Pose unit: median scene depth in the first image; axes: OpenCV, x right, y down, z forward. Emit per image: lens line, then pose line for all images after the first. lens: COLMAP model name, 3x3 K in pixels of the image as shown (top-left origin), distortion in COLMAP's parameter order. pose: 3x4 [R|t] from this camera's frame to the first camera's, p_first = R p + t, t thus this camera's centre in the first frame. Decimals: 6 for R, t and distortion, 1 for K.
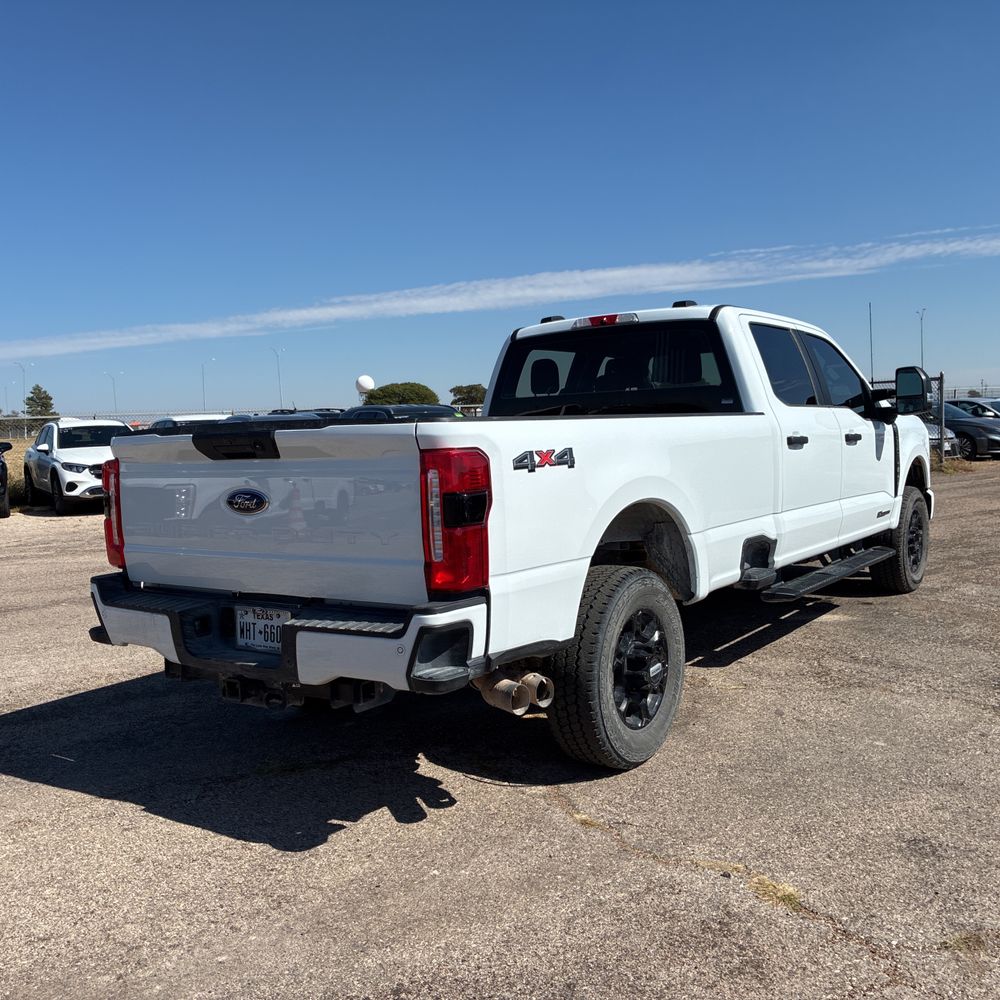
lens RADIAL K [[1006.5, 0, 500.9], [0, 1006.5, 478.3], [0, 0, 1]] dist [0.036406, -0.026726]
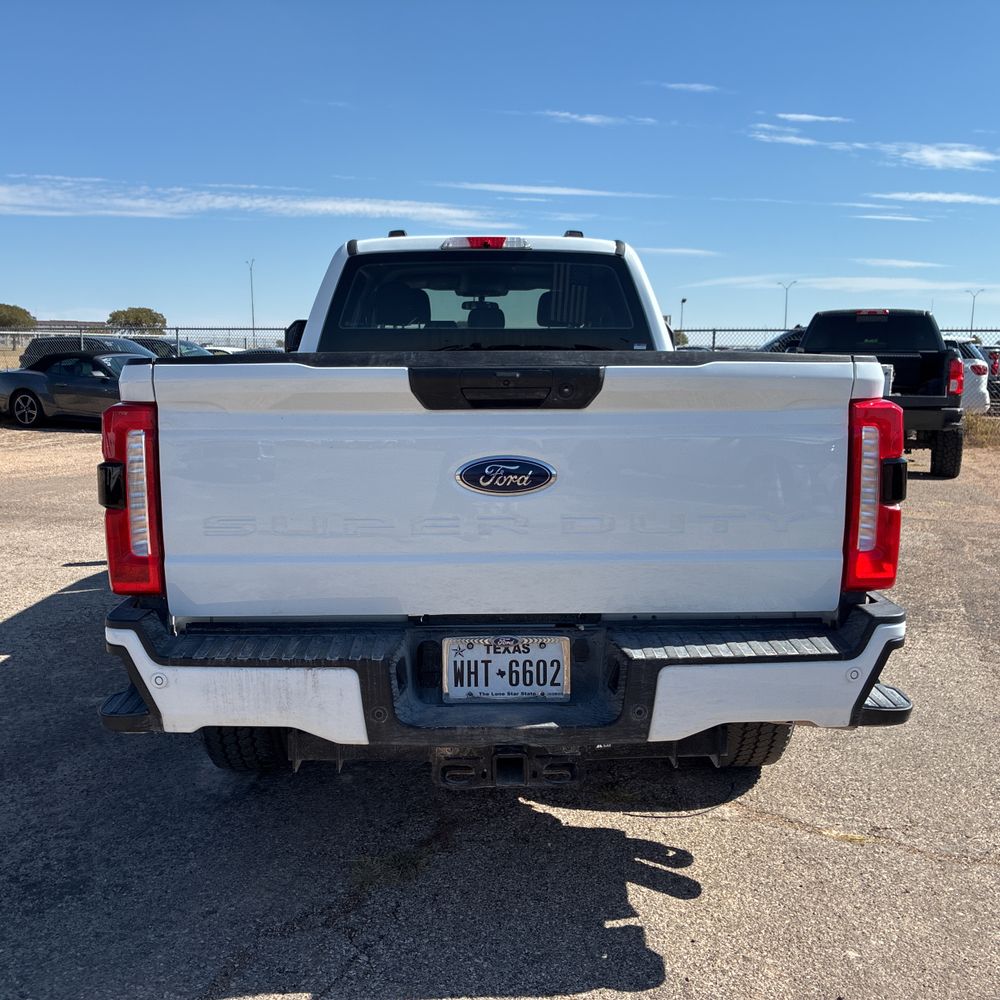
lens RADIAL K [[998.9, 0, 501.3], [0, 998.9, 486.3], [0, 0, 1]] dist [0.098690, -0.139695]
pose [[0.799652, -0.038343, 0.599238, -0.610252], [0.000266, 0.997982, 0.063503, -0.009982], [-0.600463, -0.050621, 0.798048, 0.475551]]
